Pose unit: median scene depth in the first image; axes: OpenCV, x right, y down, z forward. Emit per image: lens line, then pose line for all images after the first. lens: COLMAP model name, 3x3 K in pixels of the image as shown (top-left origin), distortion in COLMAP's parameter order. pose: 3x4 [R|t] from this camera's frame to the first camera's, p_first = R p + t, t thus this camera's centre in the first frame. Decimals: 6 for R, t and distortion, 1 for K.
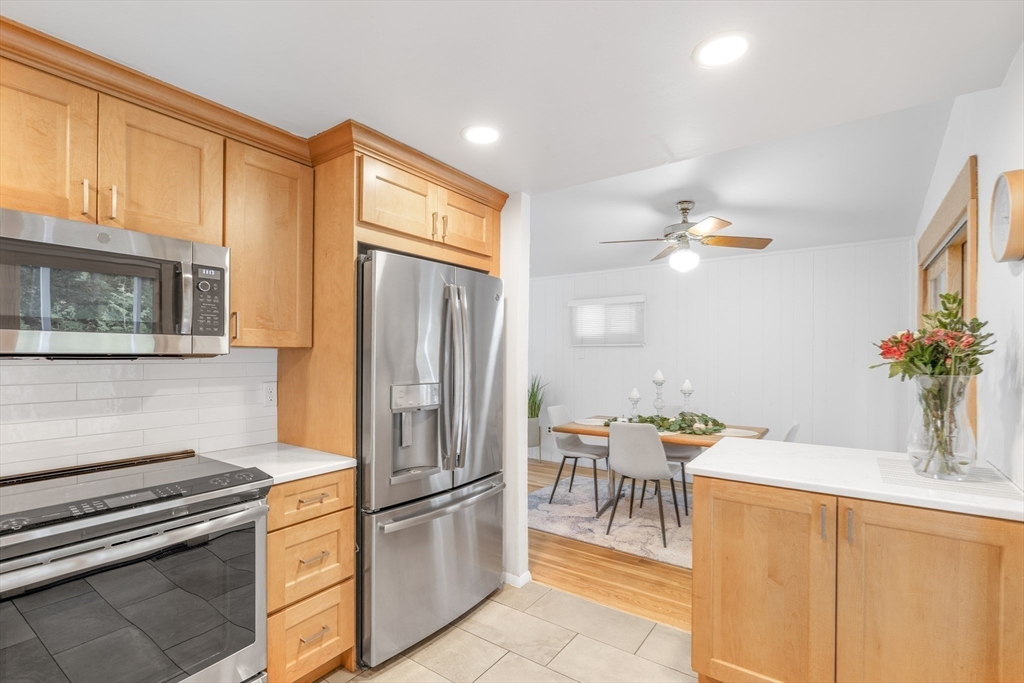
lens RADIAL K [[471.3, 0, 511.0], [0, 471.3, 356.5], [0, 0, 1]] dist [-0.000686, 0.000096]
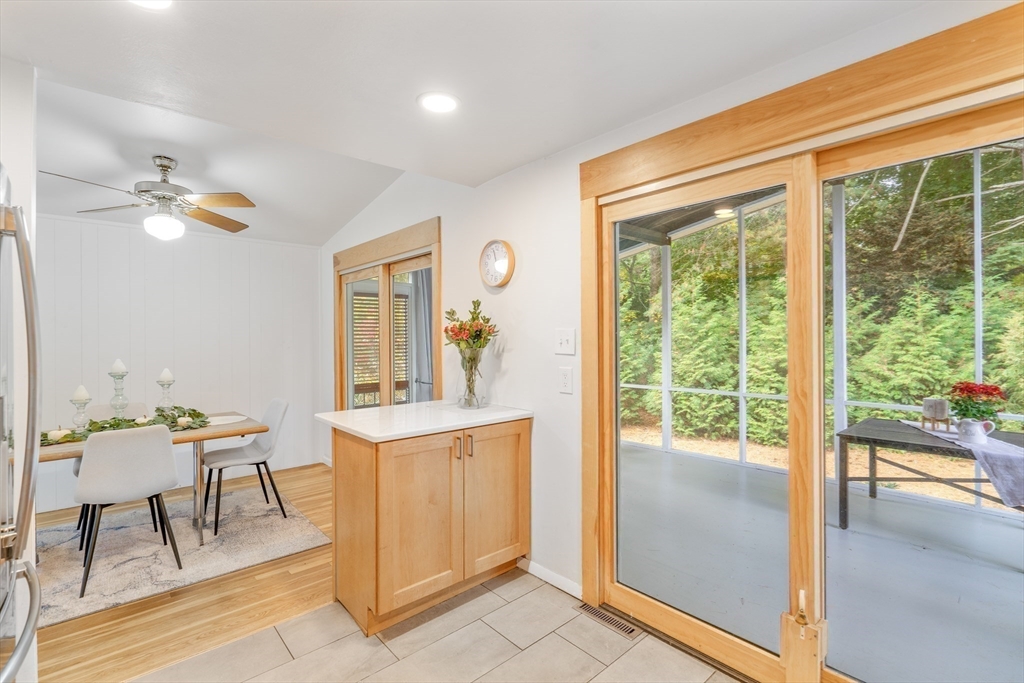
lens RADIAL K [[473.5, 0, 506.7], [0, 473.5, 336.6], [0, 0, 1]] dist [-0.001210, -0.000005]
pose [[0.226404, -0.004104, 0.974025, -0.378240], [0.012242, 0.999924, 0.001368, -0.001422], [-0.973957, 0.011614, 0.226437, 0.254006]]
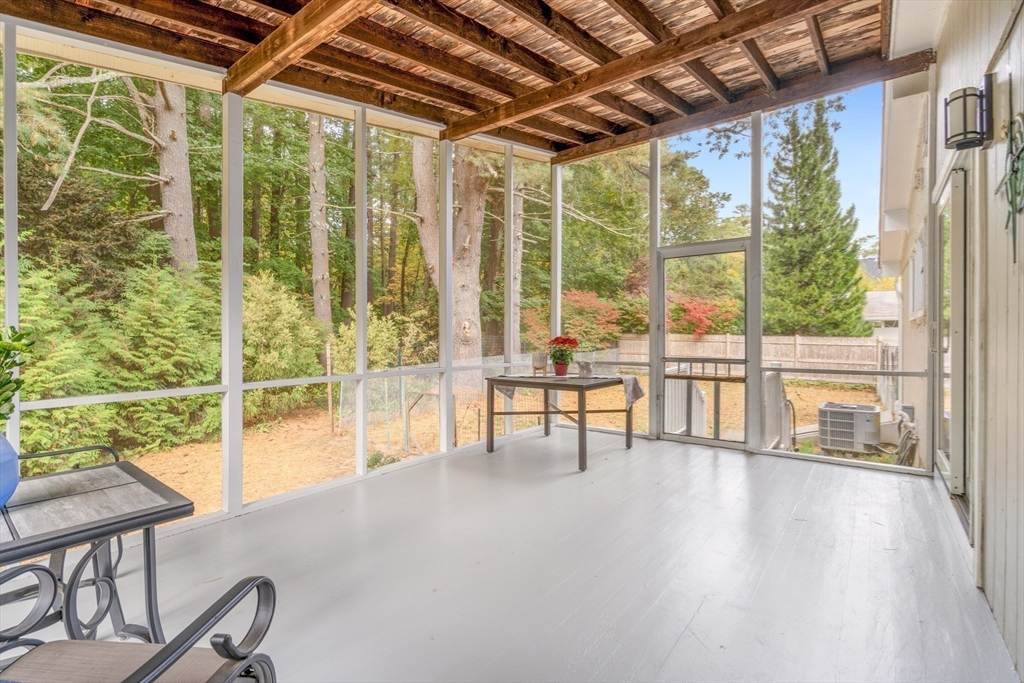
lens RADIAL K [[462.0, 0, 510.7], [0, 462.0, 335.2], [0, 0, 1]] dist [0.000966, 0.000382]
pose [[-0.999090, -0.005088, 0.042343, 1.123225], [-0.004760, 0.999958, 0.007844, 0.113571], [-0.042381, 0.007635, -0.999072, 0.976349]]
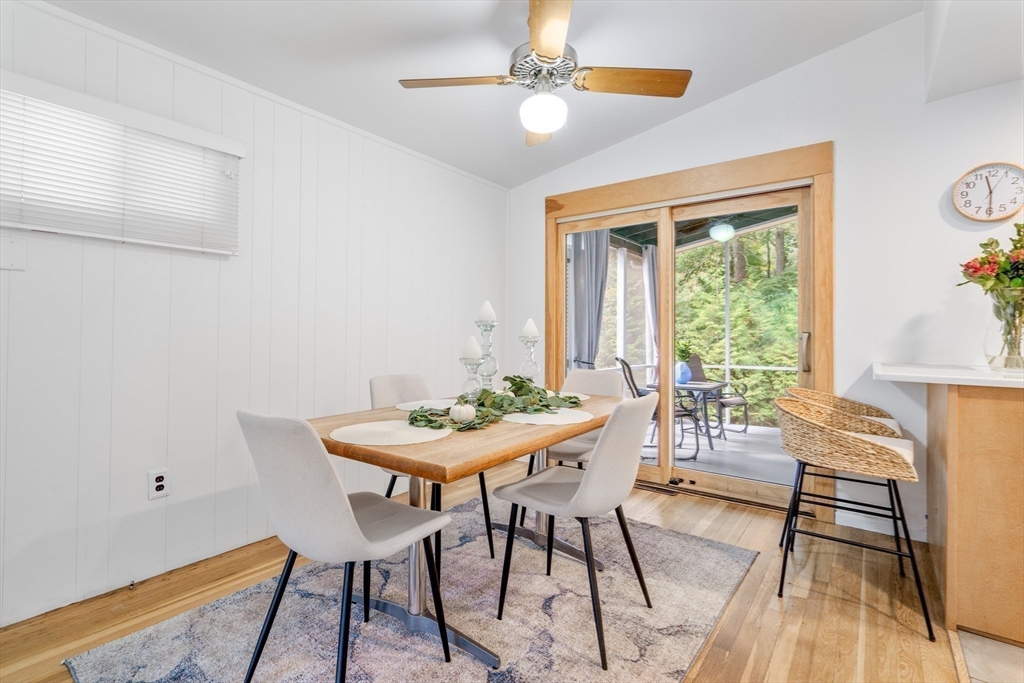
lens RADIAL K [[485.3, 0, 501.9], [0, 485.3, 333.9], [0, 0, 1]] dist [-0.001332, 0.000005]
pose [[0.028995, -0.002115, 0.999577, -0.273373], [-0.002590, 0.999994, 0.002191, 0.080588], [-0.999576, -0.002653, 0.028990, 1.225773]]
